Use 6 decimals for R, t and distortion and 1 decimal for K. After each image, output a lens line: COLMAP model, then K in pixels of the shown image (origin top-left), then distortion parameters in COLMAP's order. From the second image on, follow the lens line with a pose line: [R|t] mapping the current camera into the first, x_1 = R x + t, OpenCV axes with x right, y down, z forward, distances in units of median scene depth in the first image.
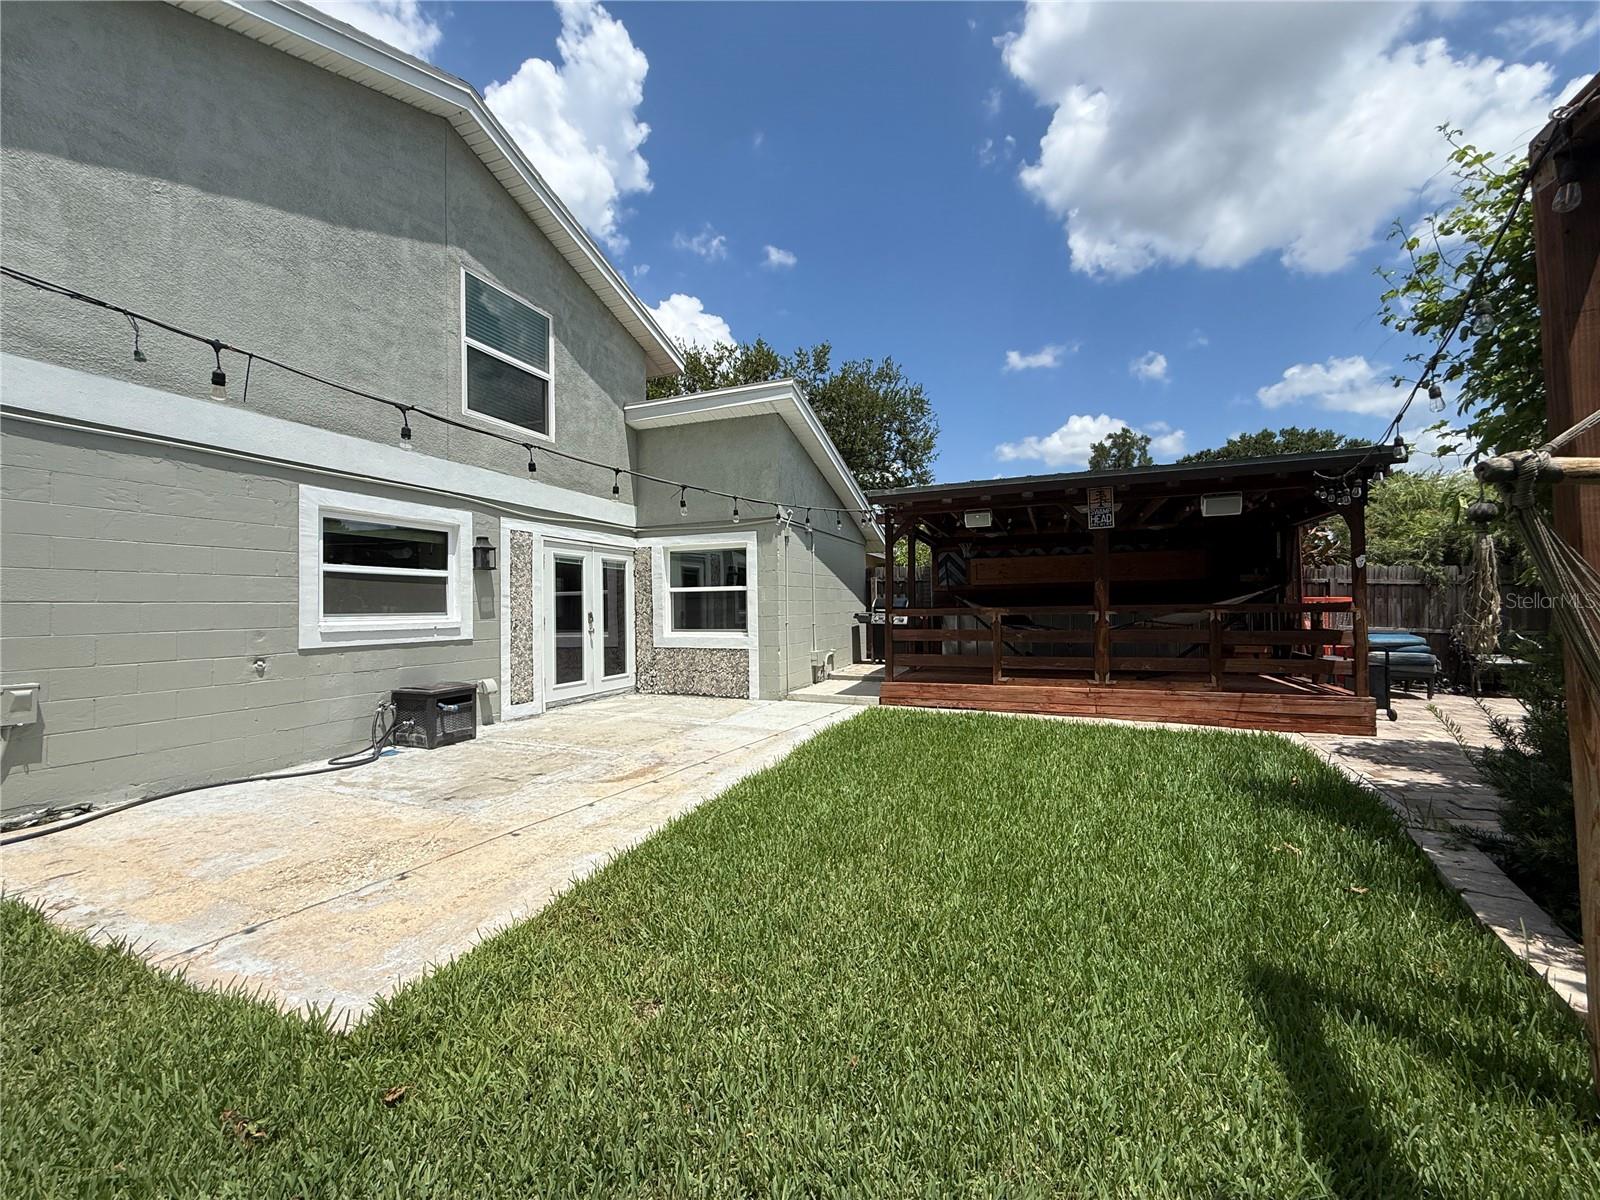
lens RADIAL K [[642.8, 0, 796.9], [0, 642.8, 597.4], [0, 0, 1]] dist [-0.002400, 0.000070]
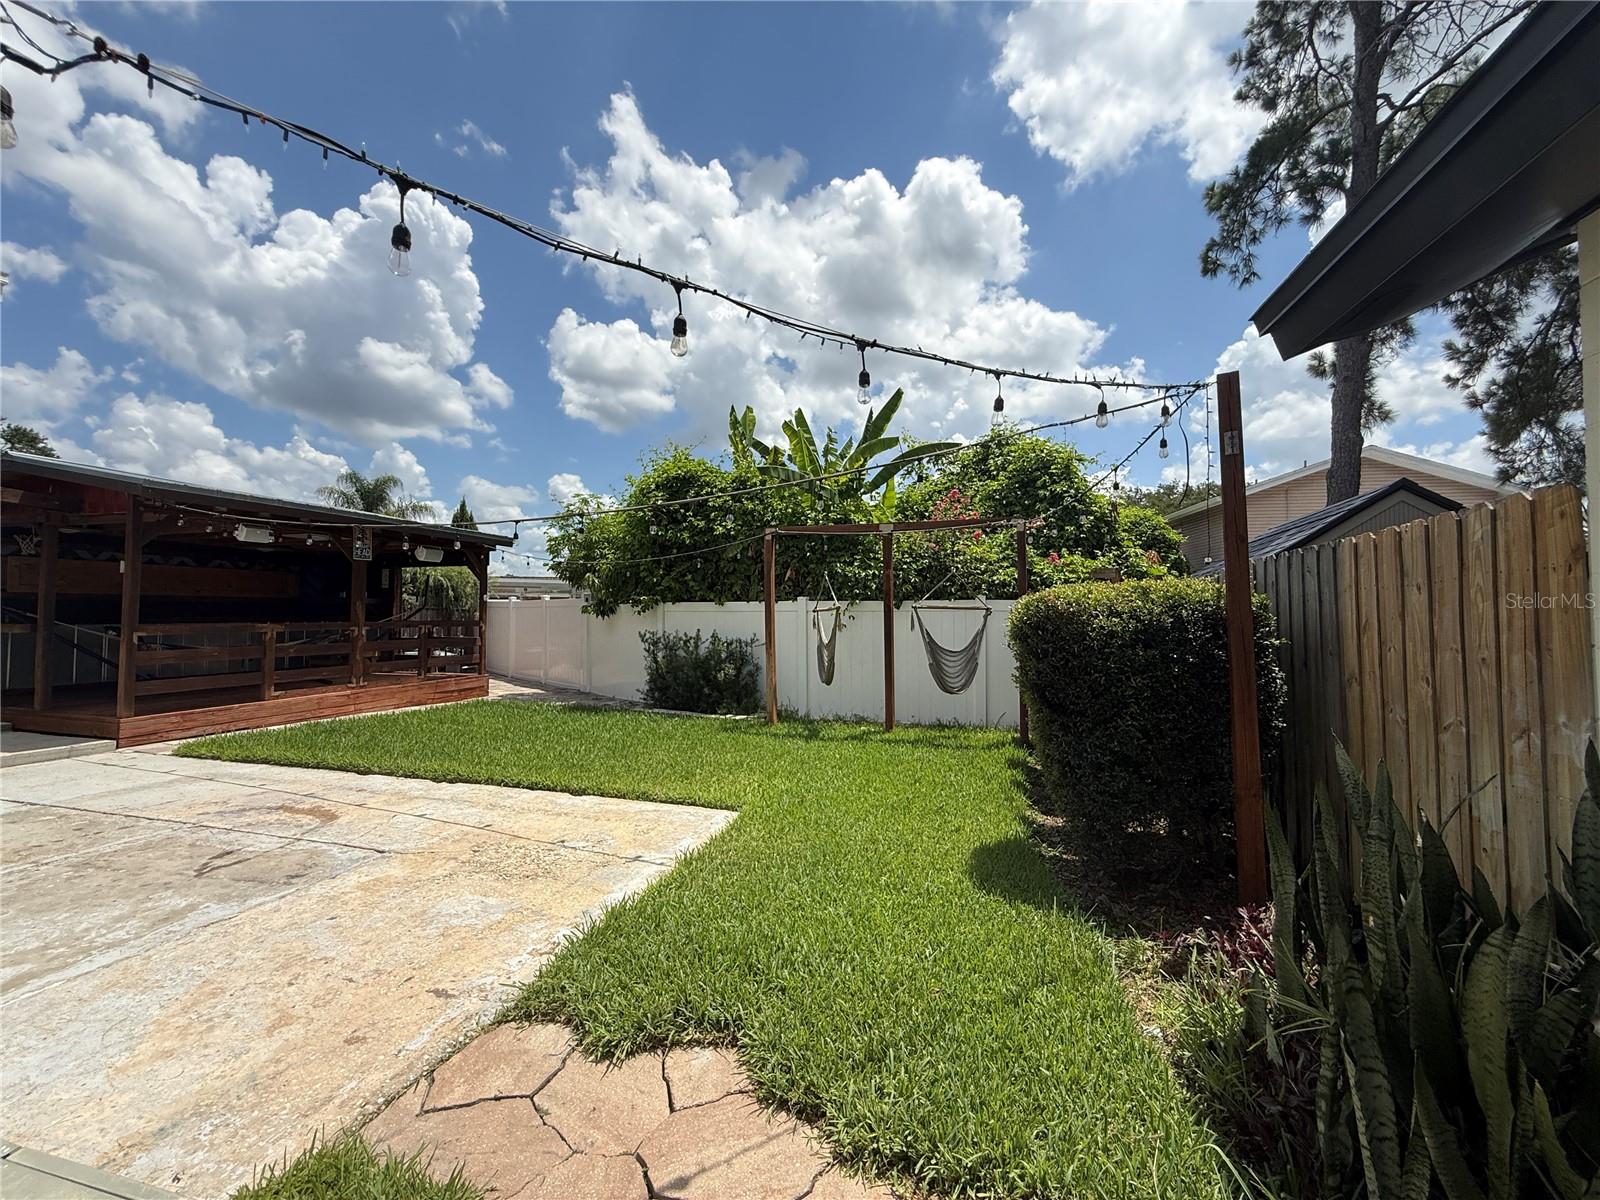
lens RADIAL K [[642.8, 0, 796.9], [0, 642.8, 597.4], [0, 0, 1]] dist [-0.002400, 0.000070]
pose [[-0.096993, 0.033900, 0.994708, -0.472132], [-0.017806, 0.999201, -0.035790, -0.003231], [-0.995126, -0.021183, -0.096312, 0.160879]]
